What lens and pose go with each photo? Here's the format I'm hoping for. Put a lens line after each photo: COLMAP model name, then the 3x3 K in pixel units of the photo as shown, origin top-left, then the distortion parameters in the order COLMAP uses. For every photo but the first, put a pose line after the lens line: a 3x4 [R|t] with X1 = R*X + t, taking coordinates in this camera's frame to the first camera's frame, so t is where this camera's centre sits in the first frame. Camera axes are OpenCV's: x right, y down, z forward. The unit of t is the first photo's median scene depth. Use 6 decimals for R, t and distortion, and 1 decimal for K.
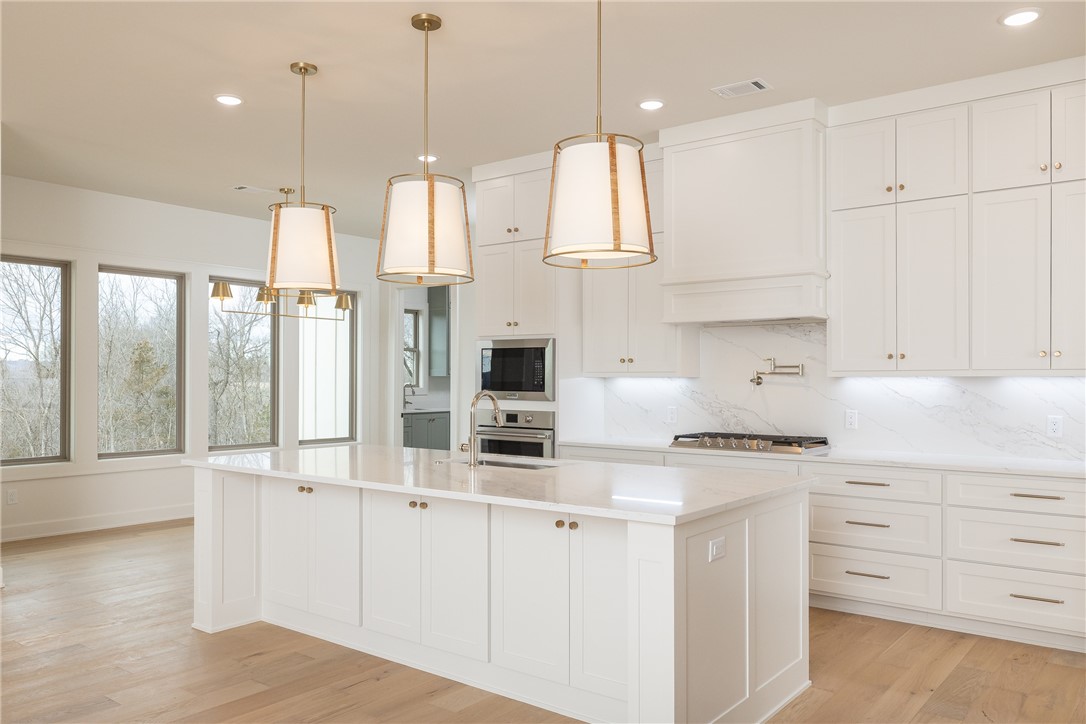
lens RADIAL K [[835.4, 0, 540.8], [0, 835.4, 370.0], [0, 0, 1]] dist [-0.000455, 0.001707]
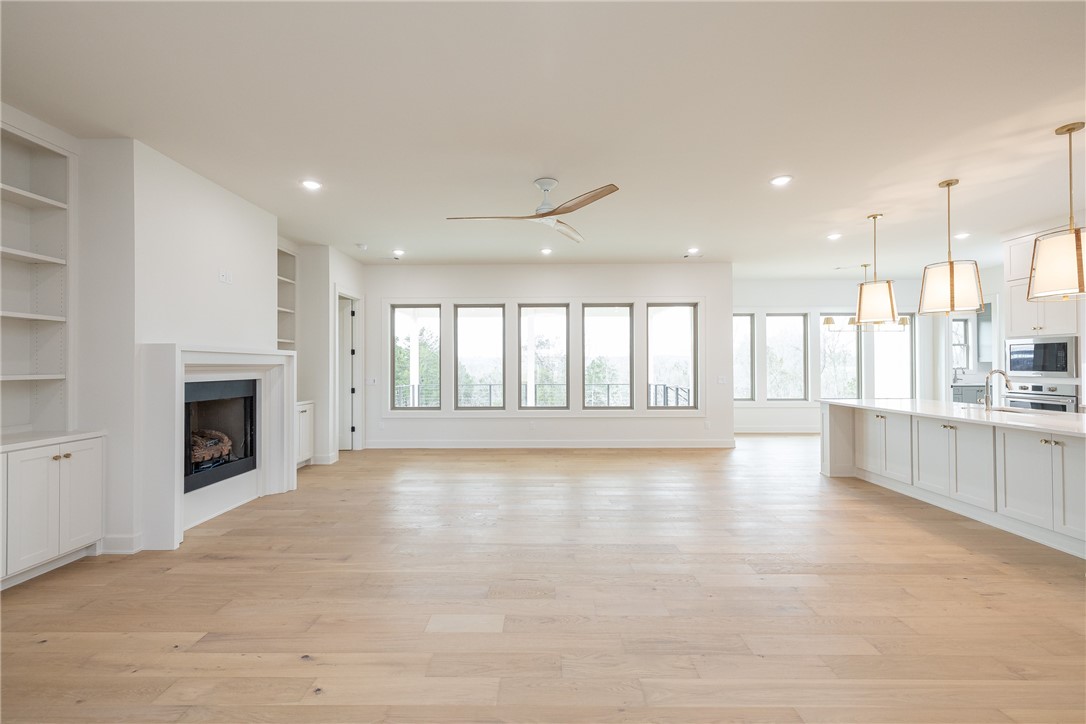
lens RADIAL K [[458.9, 0, 537.2], [0, 458.9, 361.4], [0, 0, 1]] dist [-0.001482, 0.001927]
pose [[0.609119, -0.010458, -0.793010, 0.080123], [0.012525, 0.999915, -0.003566, -0.001617], [0.792980, -0.007760, 0.609198, -0.277157]]
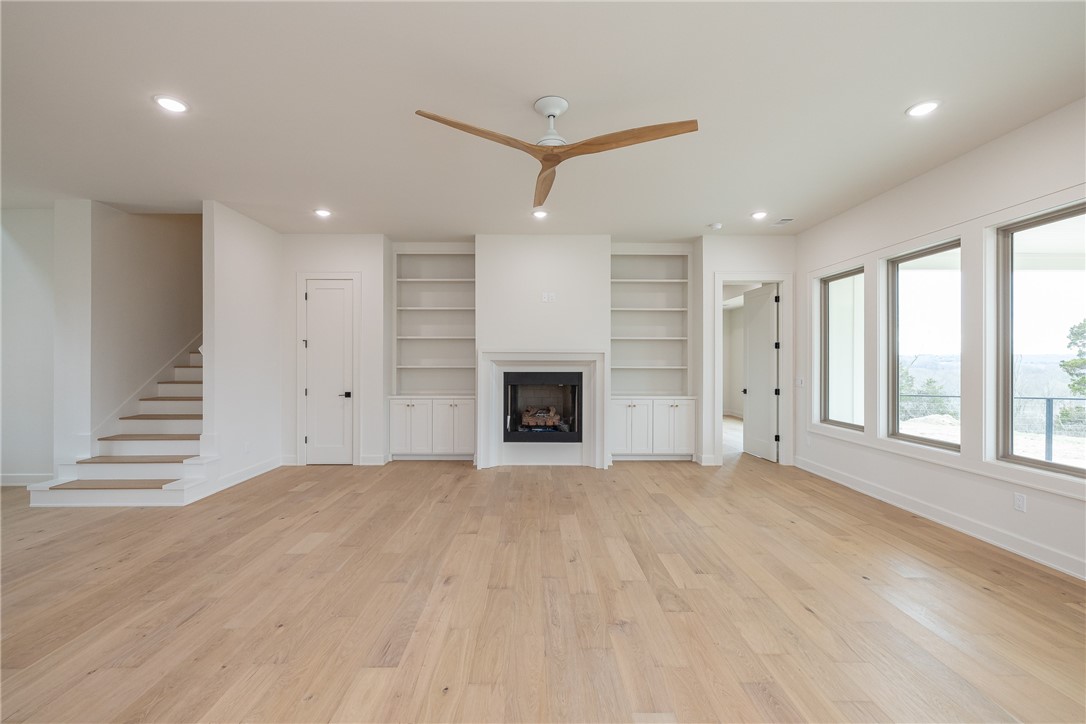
lens RADIAL K [[458.9, 0, 539.2], [0, 458.9, 367.5], [0, 0, 1]] dist [-0.001482, 0.001927]
pose [[-0.779753, 0.005241, -0.626065, -0.145000], [0.001647, 0.999979, 0.006320, 0.004017], [0.626085, 0.003897, -0.779745, 0.540966]]
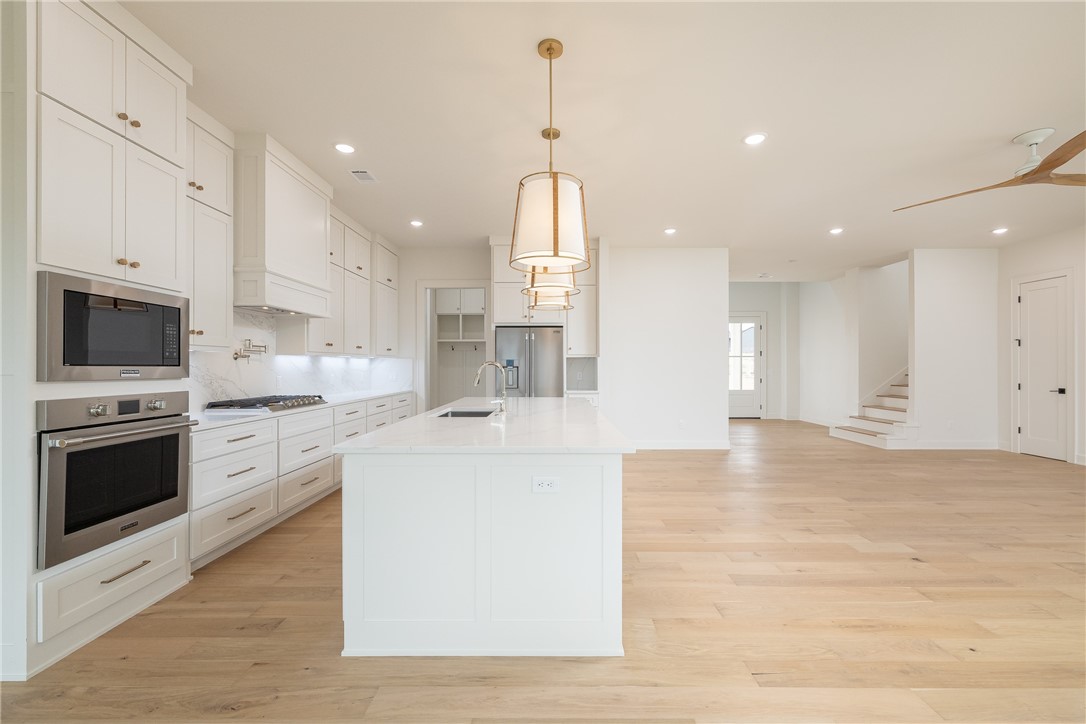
lens RADIAL K [[458.9, 0, 551.6], [0, 458.9, 365.0], [0, 0, 1]] dist [-0.001482, 0.001927]
pose [[-0.615648, 0.000587, 0.788021, -0.540785], [-0.007315, 0.999952, -0.006460, 0.025295], [-0.787987, -0.009742, -0.615615, 0.996966]]
